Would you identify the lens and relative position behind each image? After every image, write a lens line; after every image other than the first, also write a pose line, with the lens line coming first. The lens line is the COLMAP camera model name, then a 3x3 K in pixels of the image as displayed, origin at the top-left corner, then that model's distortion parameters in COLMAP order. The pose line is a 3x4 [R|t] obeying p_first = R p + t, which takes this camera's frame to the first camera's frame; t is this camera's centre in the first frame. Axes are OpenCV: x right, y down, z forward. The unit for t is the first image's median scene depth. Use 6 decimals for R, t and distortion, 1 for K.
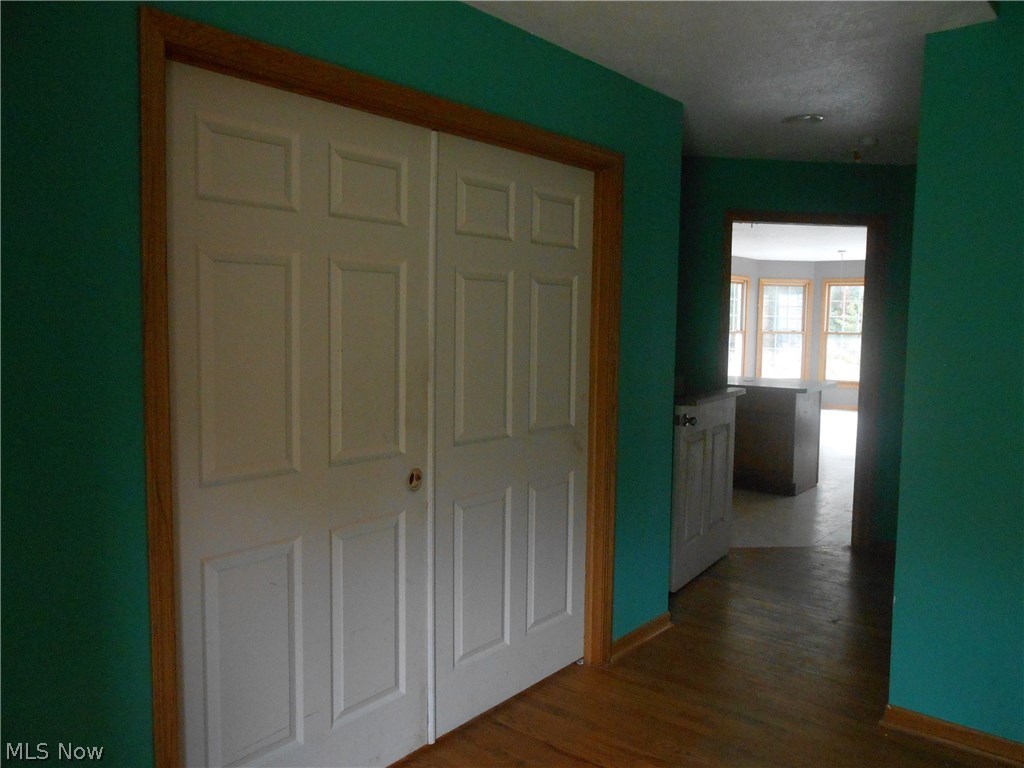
lens RADIAL K [[797.1, 0, 501.8], [0, 797.1, 380.7], [0, 0, 1]] dist [-0.027305, 0.028439]
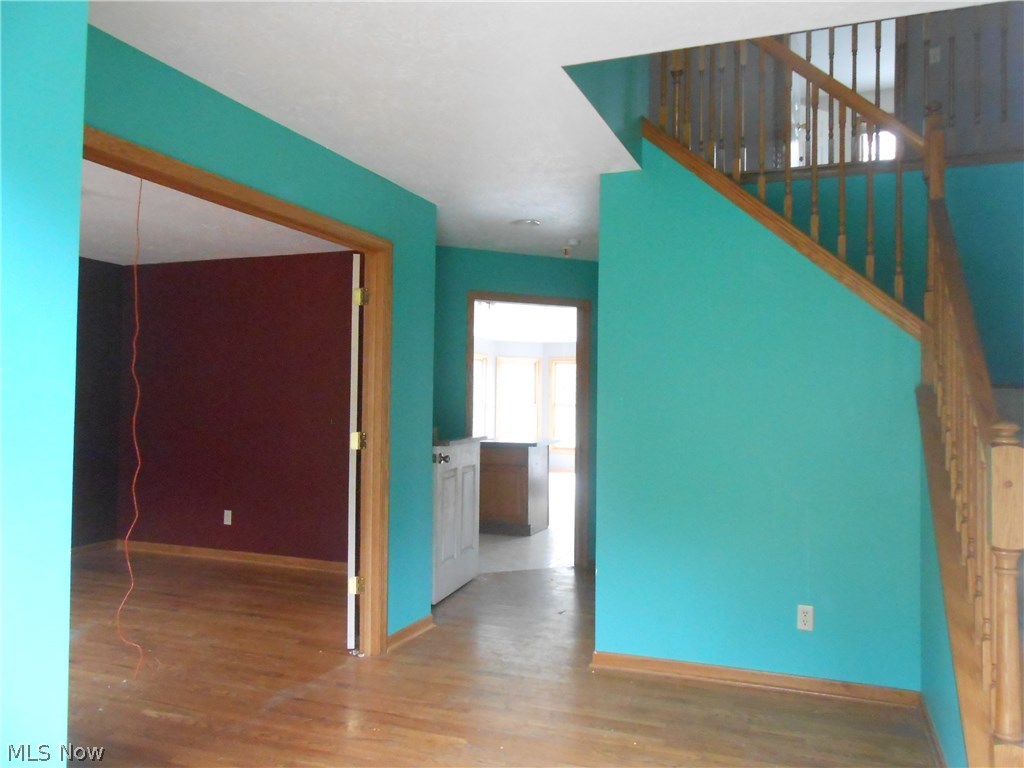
lens RADIAL K [[797.1, 0, 514.5], [0, 797.1, 386.3], [0, 0, 1]] dist [-0.027305, 0.028439]
pose [[0.944928, 0.003144, 0.327265, -0.061596], [0.027484, 0.995659, -0.088921, 0.051468], [-0.326124, 0.093019, 0.940740, -0.191528]]
